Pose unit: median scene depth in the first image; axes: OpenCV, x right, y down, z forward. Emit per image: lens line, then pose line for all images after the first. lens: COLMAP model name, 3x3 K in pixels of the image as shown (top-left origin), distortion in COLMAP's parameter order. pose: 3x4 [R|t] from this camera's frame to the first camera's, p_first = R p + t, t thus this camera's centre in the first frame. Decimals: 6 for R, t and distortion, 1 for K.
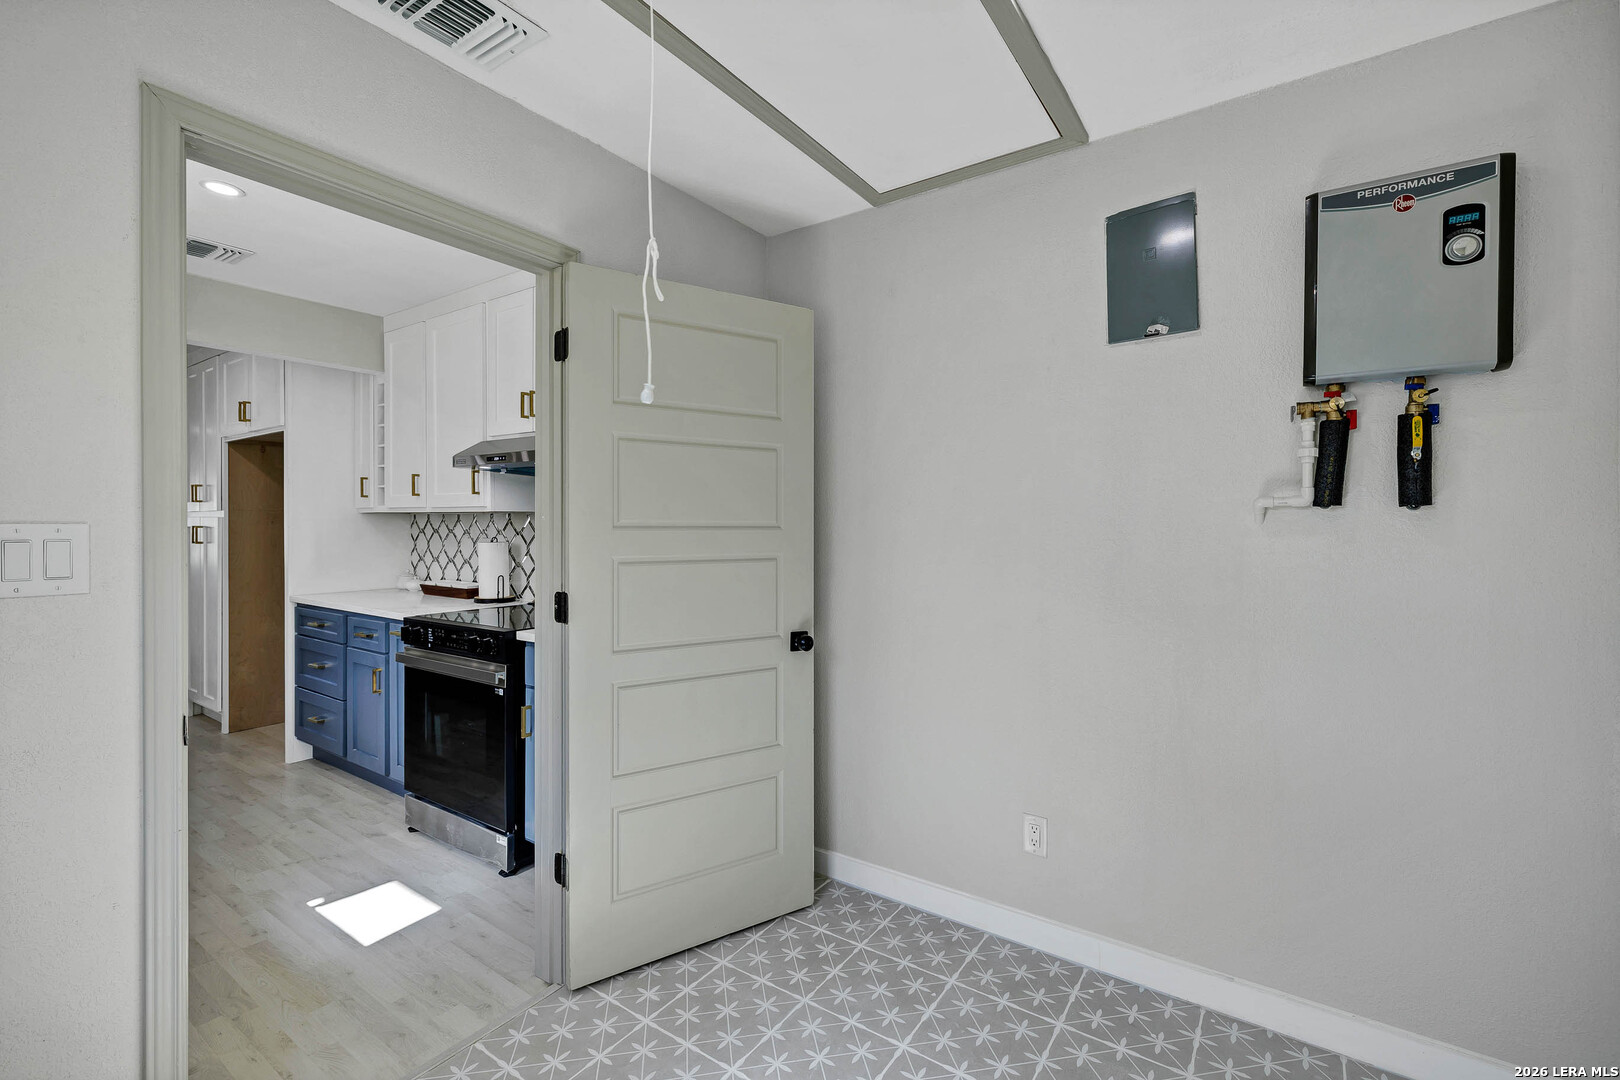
lens RADIAL K [[705.6, 0, 808.9], [0, 705.6, 534.5], [0, 0, 1]] dist [-0.000464, 0.000157]
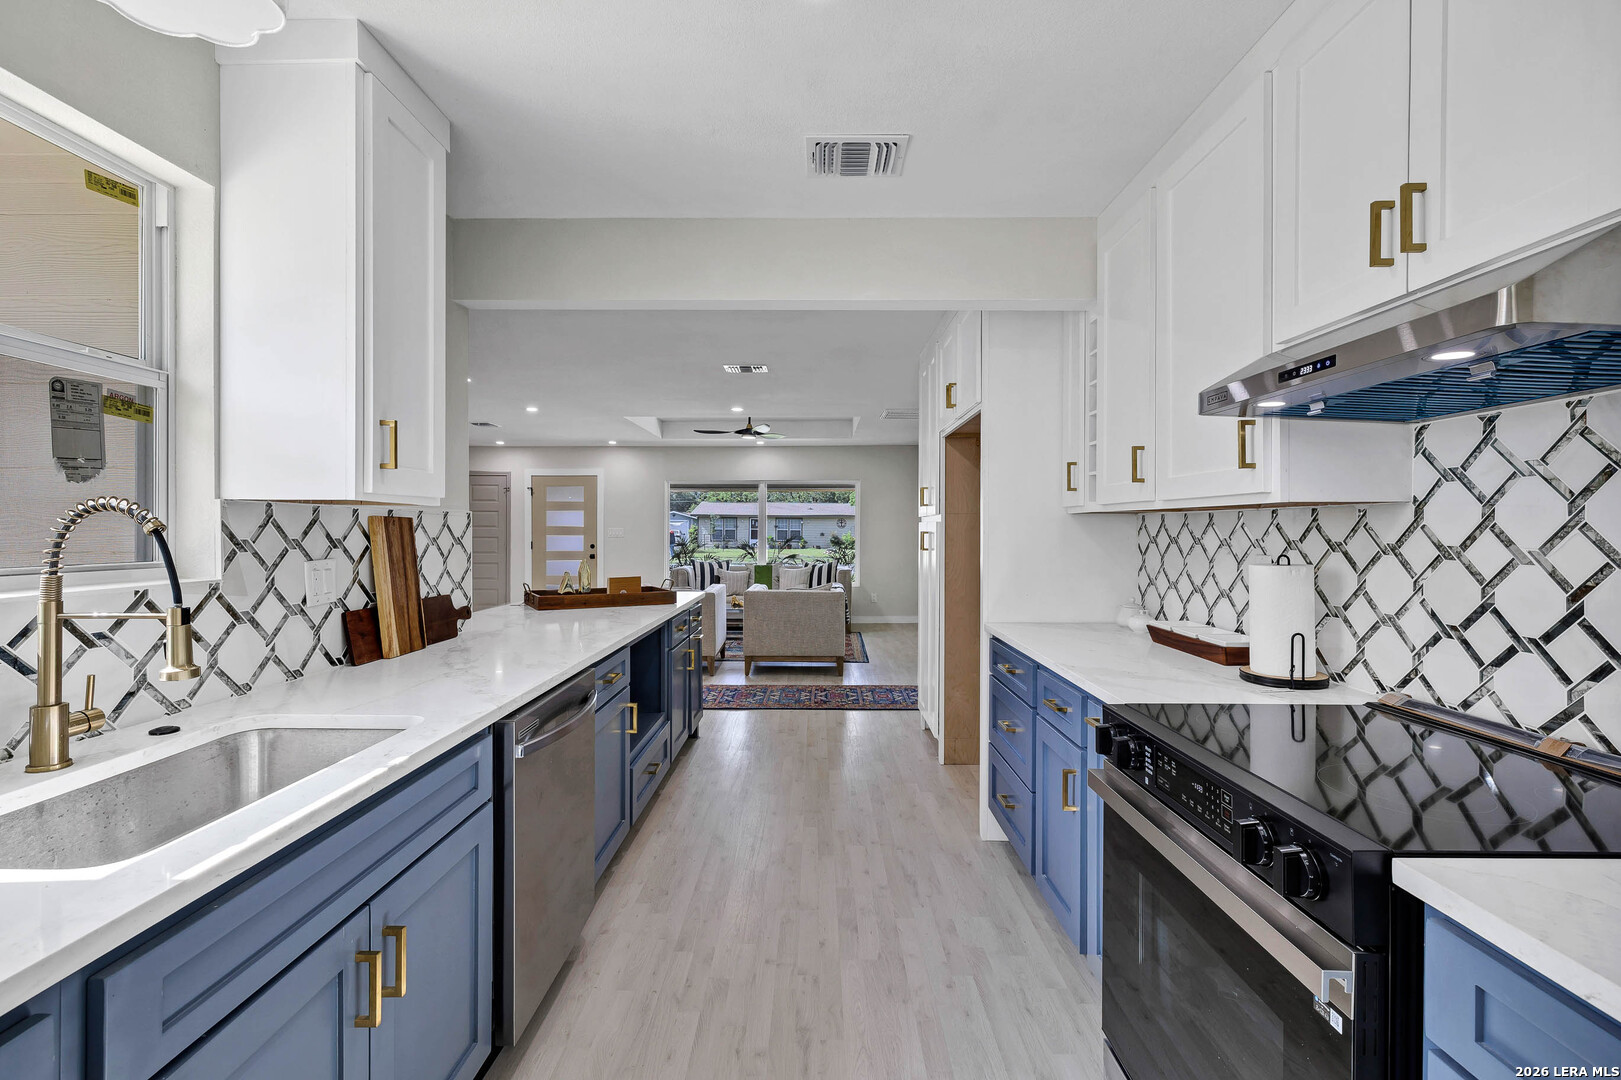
lens RADIAL K [[713.7, 0, 813.1], [0, 713.7, 532.9], [0, 0, 1]] dist [0.002561, 0.000308]
pose [[0.565982, 0.002261, -0.824415, -0.205712], [-0.010829, 0.999930, -0.004692, -0.005758], [0.824347, 0.011583, 0.565967, 0.414554]]
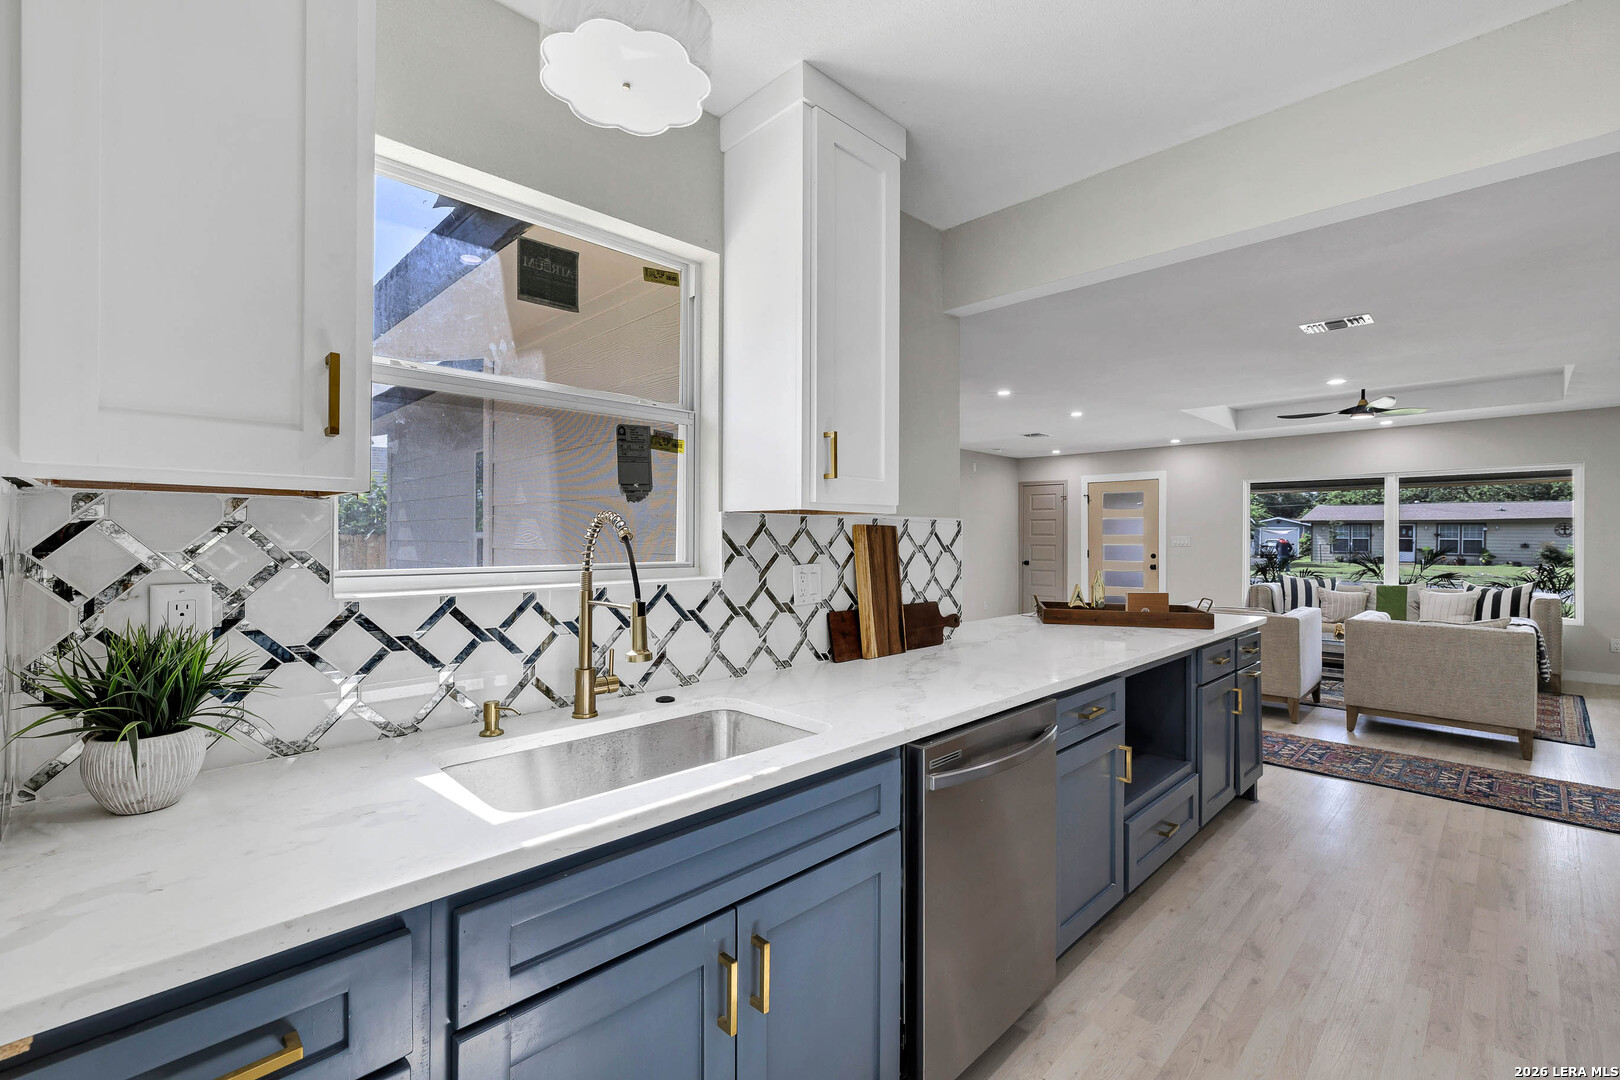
lens RADIAL K [[705.6, 0, 808.9], [0, 705.6, 534.5], [0, 0, 1]] dist [-0.000464, 0.000157]
pose [[-0.180532, -0.006122, -0.983550, -0.271532], [-0.015163, 0.999879, -0.003441, -0.007099], [0.983452, 0.014292, -0.180603, 0.519607]]
